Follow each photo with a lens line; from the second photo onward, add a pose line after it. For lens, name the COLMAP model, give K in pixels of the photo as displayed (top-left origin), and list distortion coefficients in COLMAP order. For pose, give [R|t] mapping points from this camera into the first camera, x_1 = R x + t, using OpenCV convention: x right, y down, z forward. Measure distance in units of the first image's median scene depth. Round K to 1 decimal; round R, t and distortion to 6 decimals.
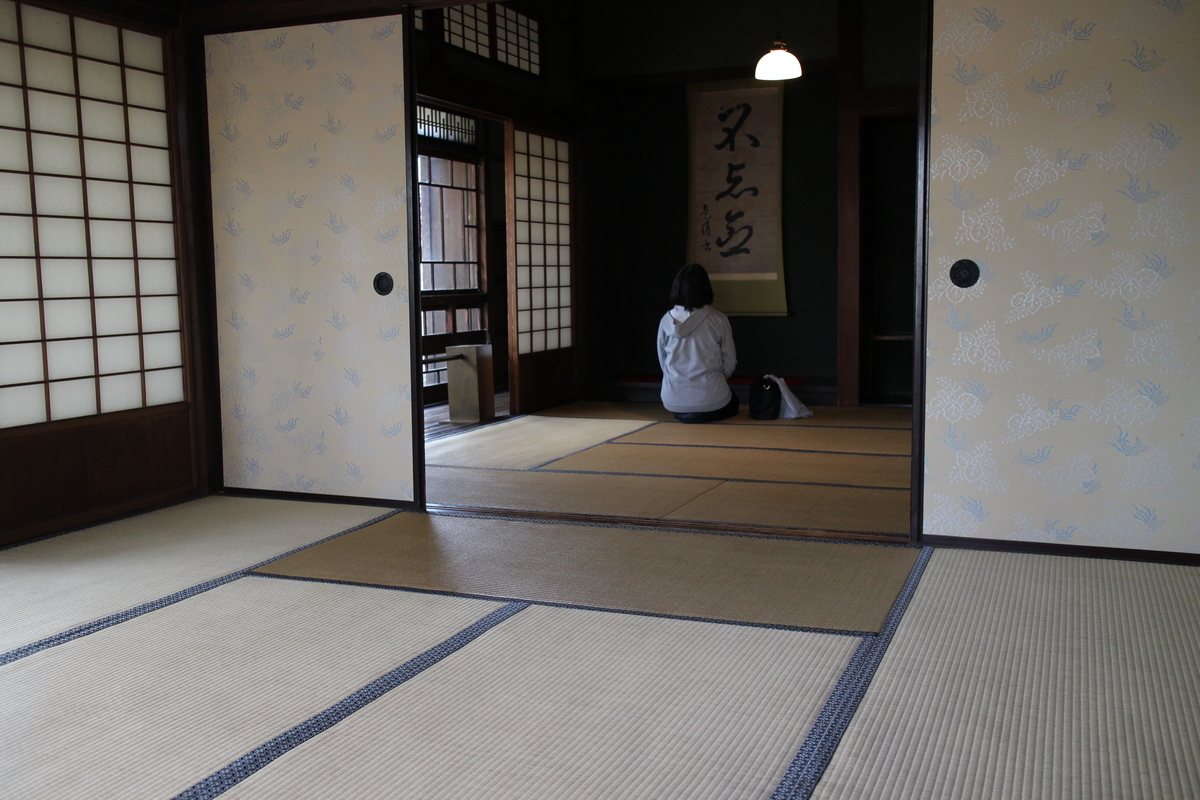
lens RADIAL K [[1173.5, 0, 590.9], [0, 1173.5, 401.1], [0, 0, 1]] dist [0.005818, 0.000000]
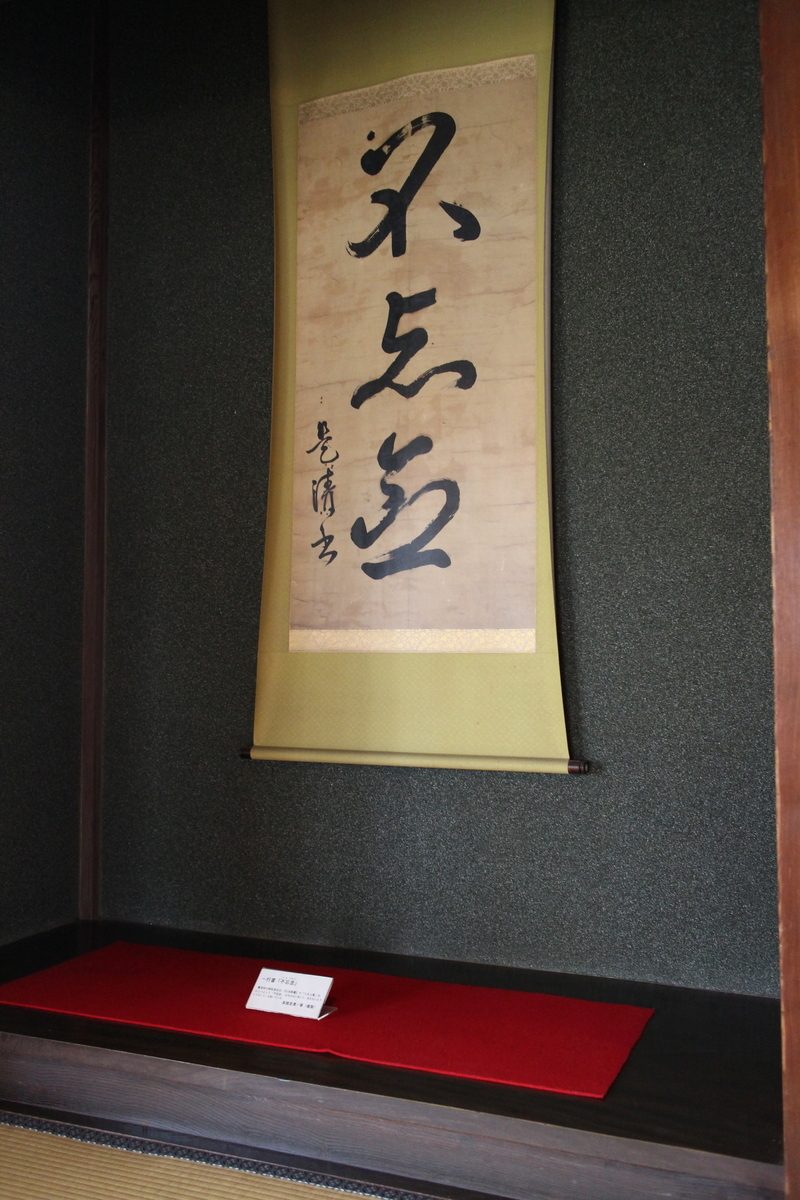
lens RADIAL K [[1173.5, 0, 397.6], [0, 1173.5, 579.6], [0, 0, 1]] dist [0.005818, 0.000000]
pose [[0.999595, 0.016600, -0.023117, 0.129661], [-0.020196, 0.986048, -0.165230, -0.070954], [0.020051, 0.165630, 0.985984, 0.696903]]
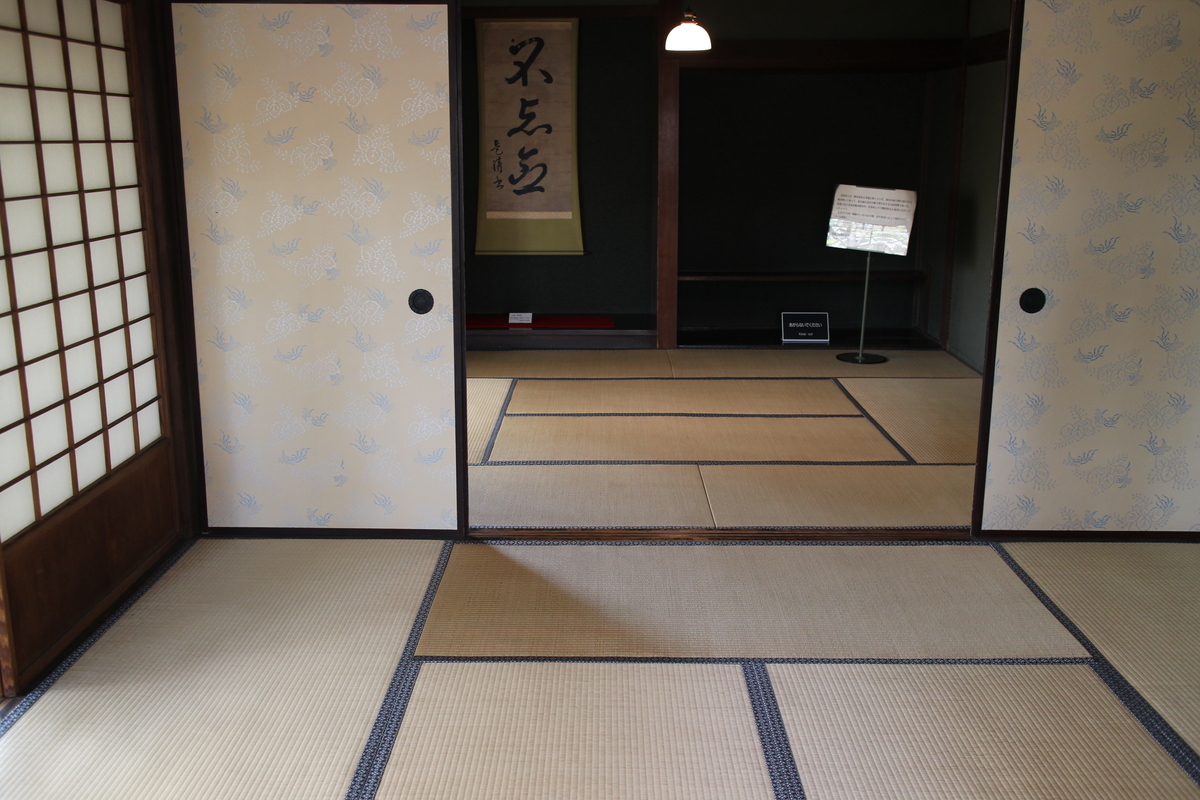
lens RADIAL K [[1173.5, 0, 594.0], [0, 1173.5, 398.2], [0, 0, 1]] dist [0.005818, 0.000000]
pose [[0.927485, -0.066572, 0.367884, -0.204393], [0.025769, 0.993062, 0.114737, -0.065778], [-0.372970, -0.096937, 0.922766, 0.050922]]
